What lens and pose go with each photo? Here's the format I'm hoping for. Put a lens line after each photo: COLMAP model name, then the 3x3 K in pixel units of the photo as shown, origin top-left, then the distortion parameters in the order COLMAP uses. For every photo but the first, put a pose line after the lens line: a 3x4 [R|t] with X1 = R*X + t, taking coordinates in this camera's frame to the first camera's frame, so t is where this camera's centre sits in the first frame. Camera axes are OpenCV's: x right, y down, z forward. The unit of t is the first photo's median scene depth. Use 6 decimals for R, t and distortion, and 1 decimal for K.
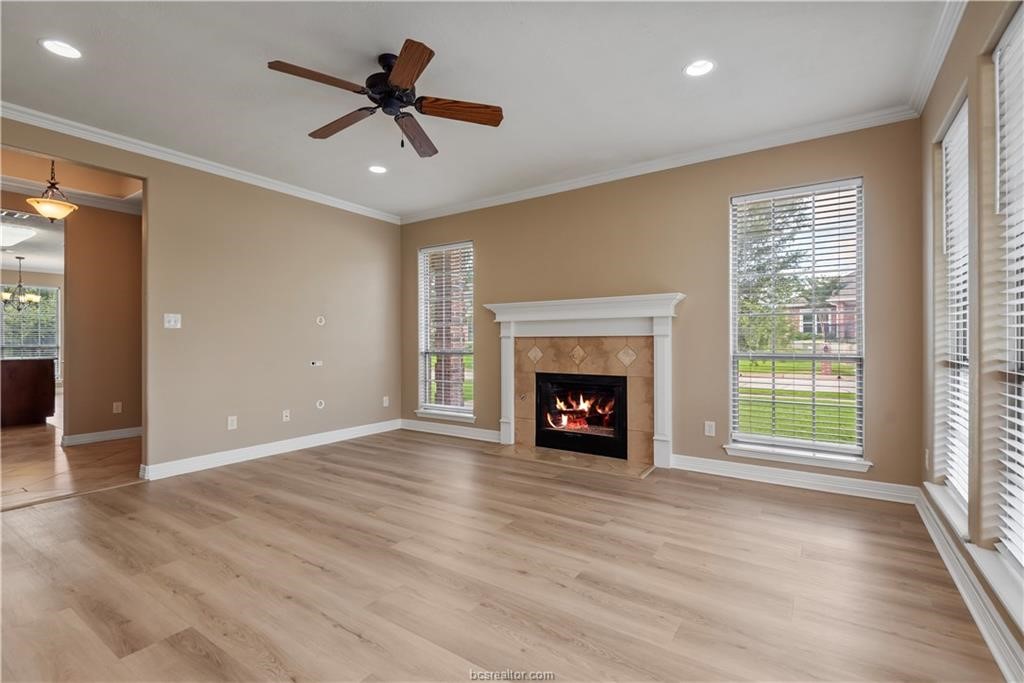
lens RADIAL K [[468.0, 0, 505.5], [0, 468.0, 338.1], [0, 0, 1]] dist [0.029807, -0.000115]
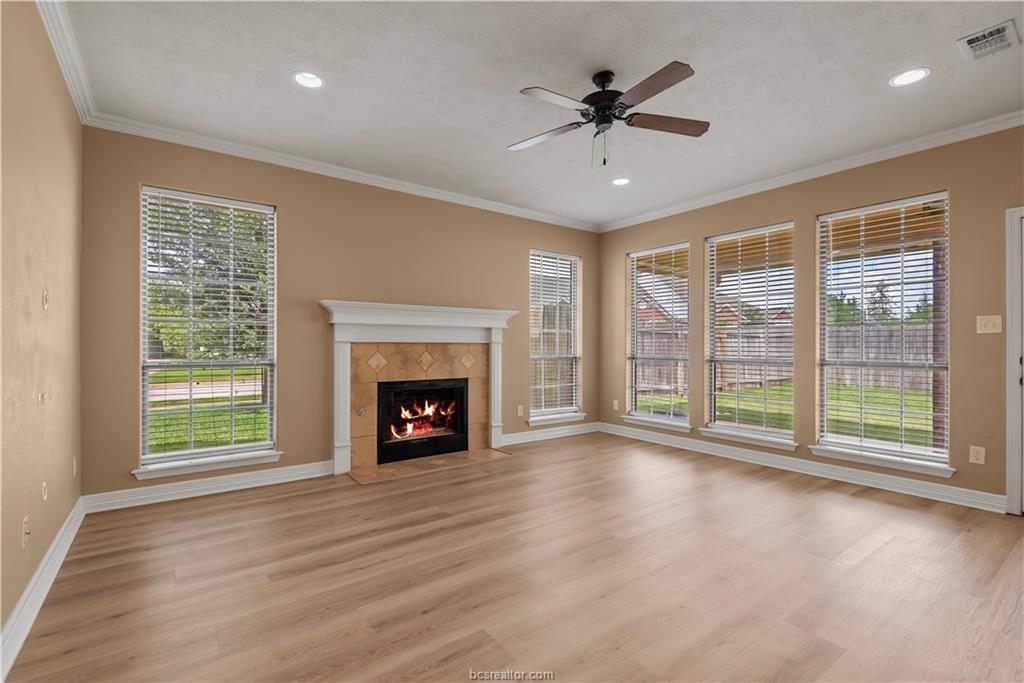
lens RADIAL K [[464.6, 0, 512.0], [0, 464.6, 341.5], [0, 0, 1]] dist [0.031906, -0.018919]
pose [[0.323428, 0.014537, 0.946141, -0.759950], [-0.006495, 0.999893, -0.013143, 0.005985], [-0.946231, -0.001894, 0.323488, 0.512204]]
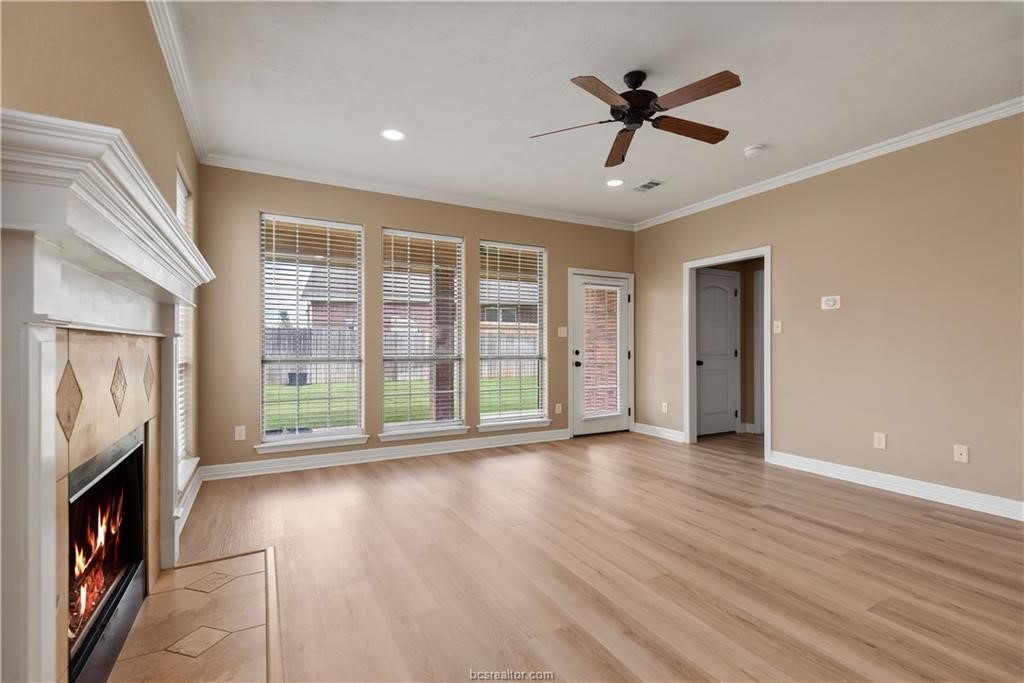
lens RADIAL K [[464.6, 0, 512.0], [0, 464.6, 341.5], [0, 0, 1]] dist [0.031906, -0.018919]
pose [[-0.889313, 0.005199, 0.457269, -0.282794], [0.000010, 0.999936, -0.011349, 0.004751], [-0.457298, -0.010089, -0.889256, 1.218153]]
